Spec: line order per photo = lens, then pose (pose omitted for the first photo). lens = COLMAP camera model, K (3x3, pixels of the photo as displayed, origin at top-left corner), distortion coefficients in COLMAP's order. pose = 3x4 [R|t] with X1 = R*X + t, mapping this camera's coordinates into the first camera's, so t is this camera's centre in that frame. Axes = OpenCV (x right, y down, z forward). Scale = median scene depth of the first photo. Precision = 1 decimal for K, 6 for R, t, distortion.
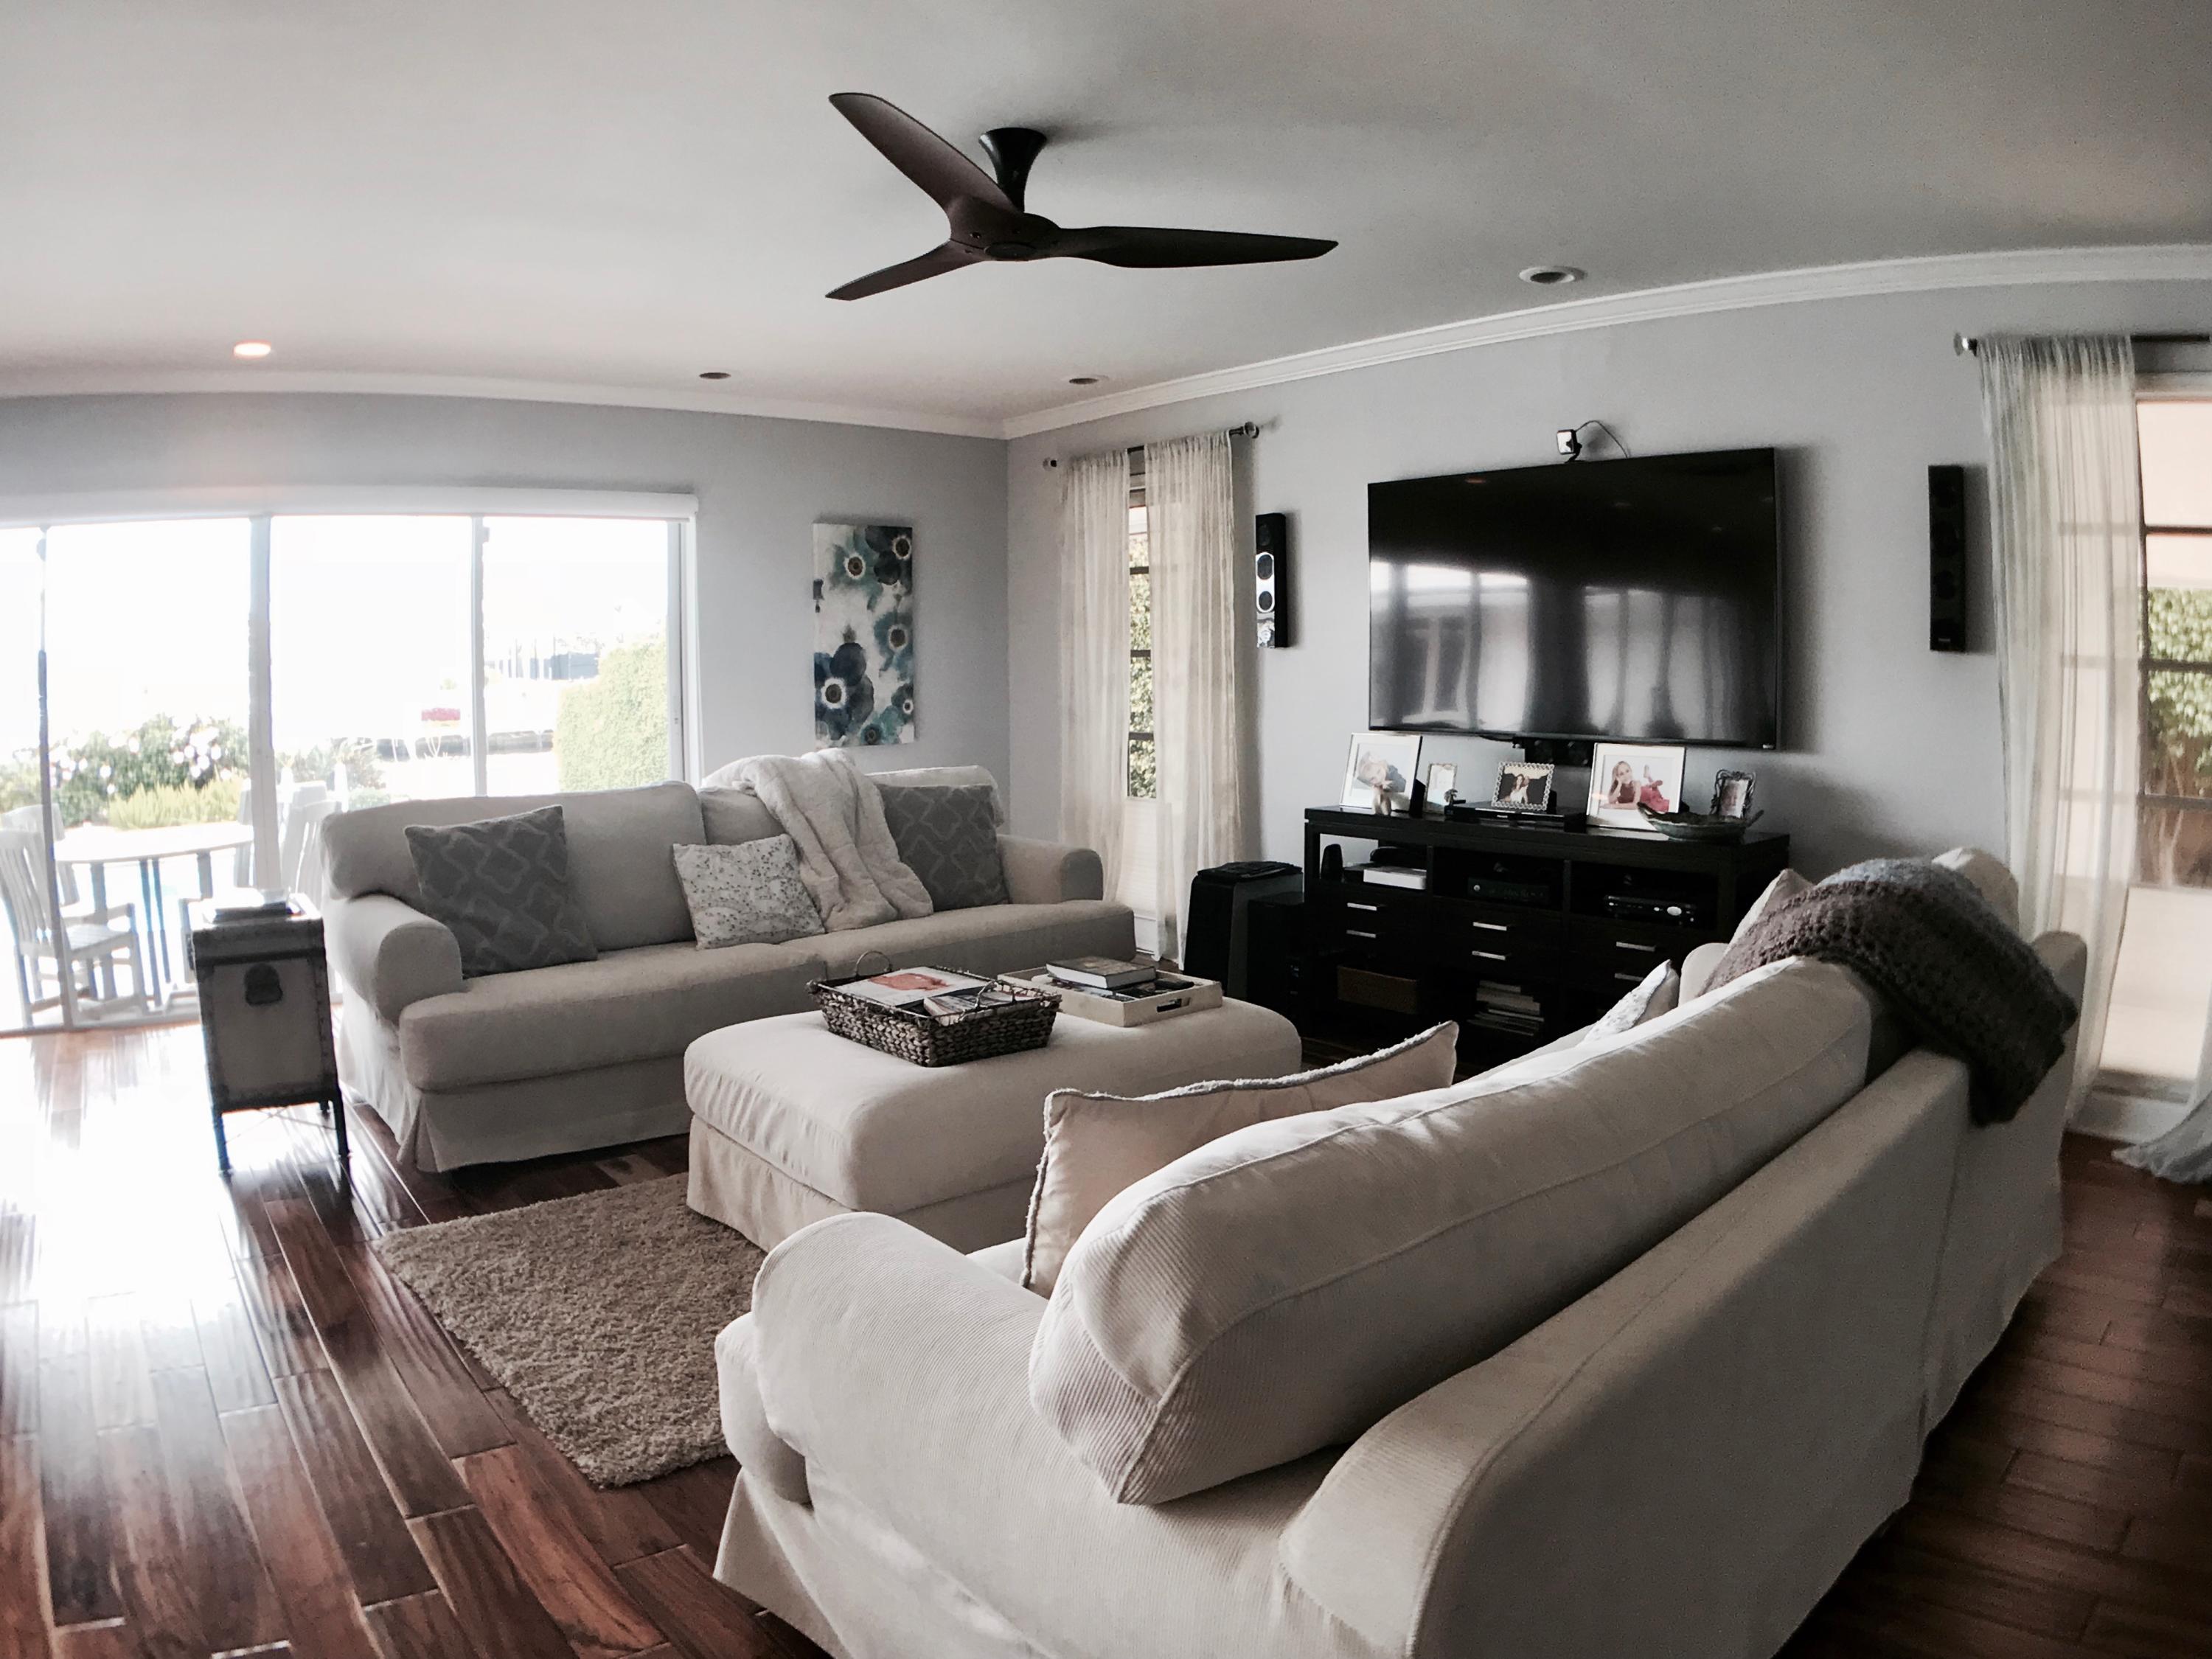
lens RADIAL K [[1371.4, 0, 1102.1], [0, 1371.4, 821.3], [0, 0, 1]] dist [-0.260136, 0.051697]
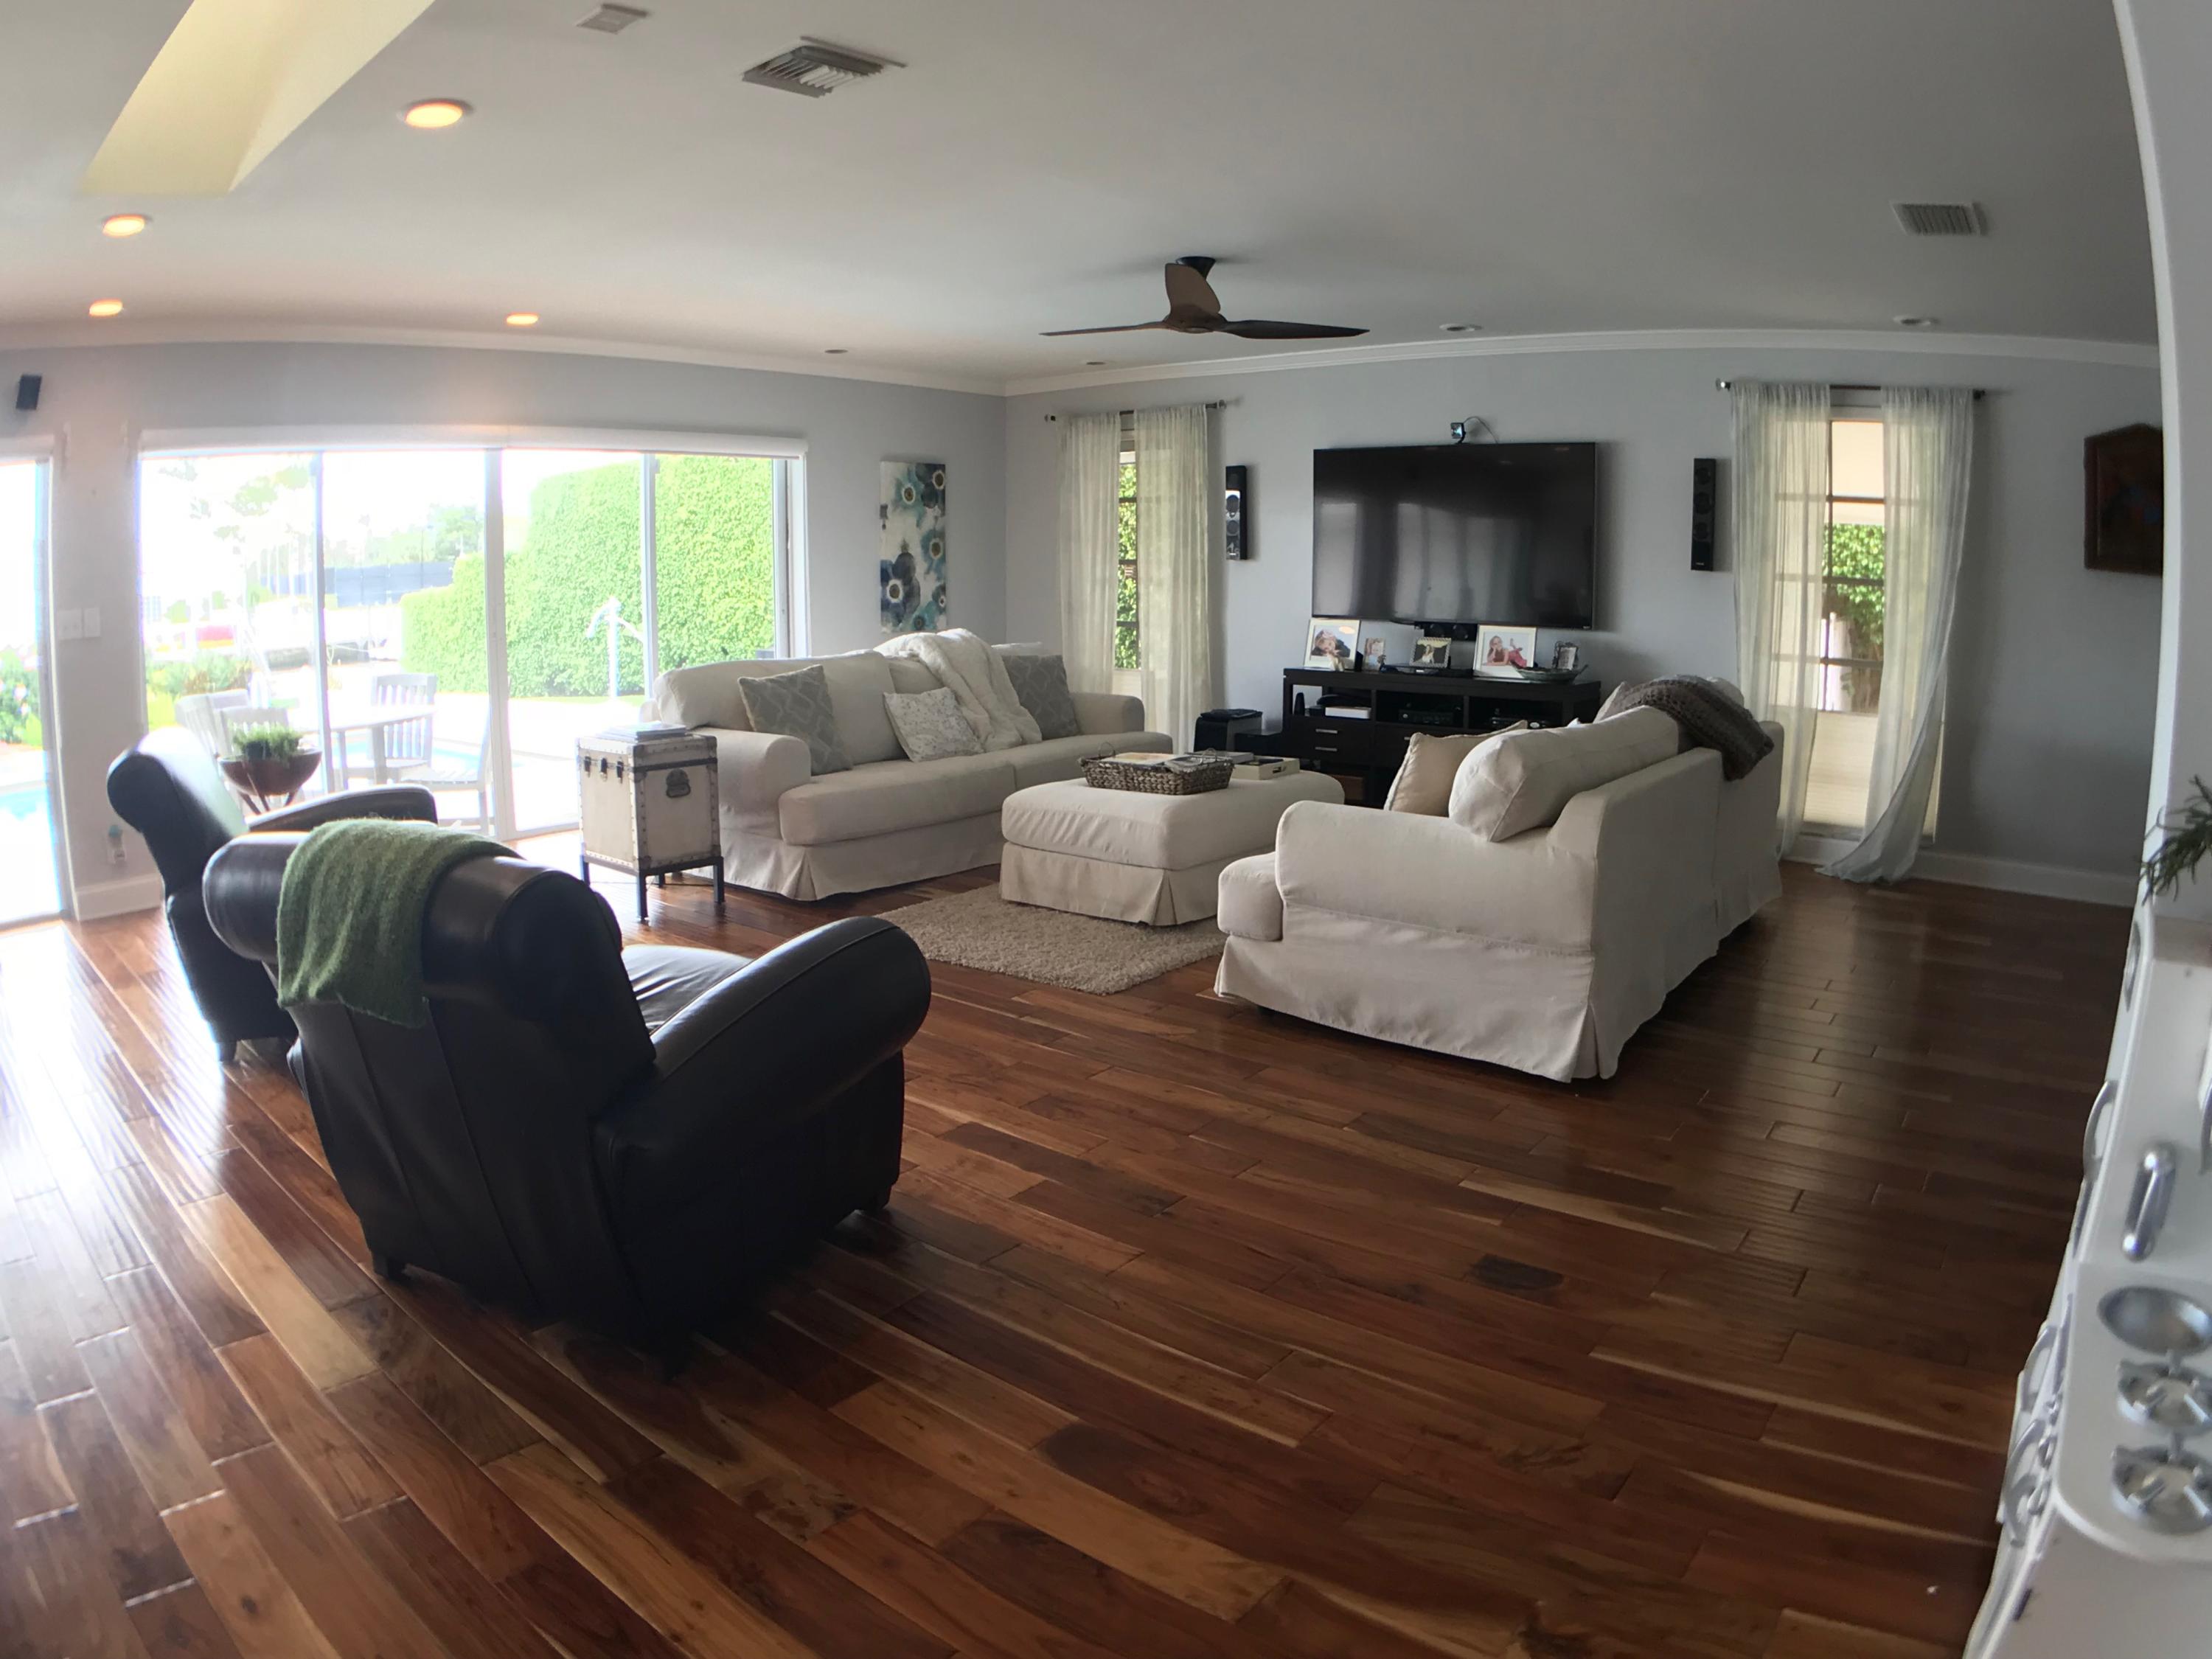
lens RADIAL K [[1371.4, 0, 1102.1], [0, 1371.4, 821.3], [0, 0, 1]] dist [-0.260136, 0.051697]
pose [[0.982313, -0.026944, 0.185299, -0.346366], [0.013779, 0.997311, 0.071974, 0.050510], [-0.186740, -0.068147, 0.980043, -0.467271]]
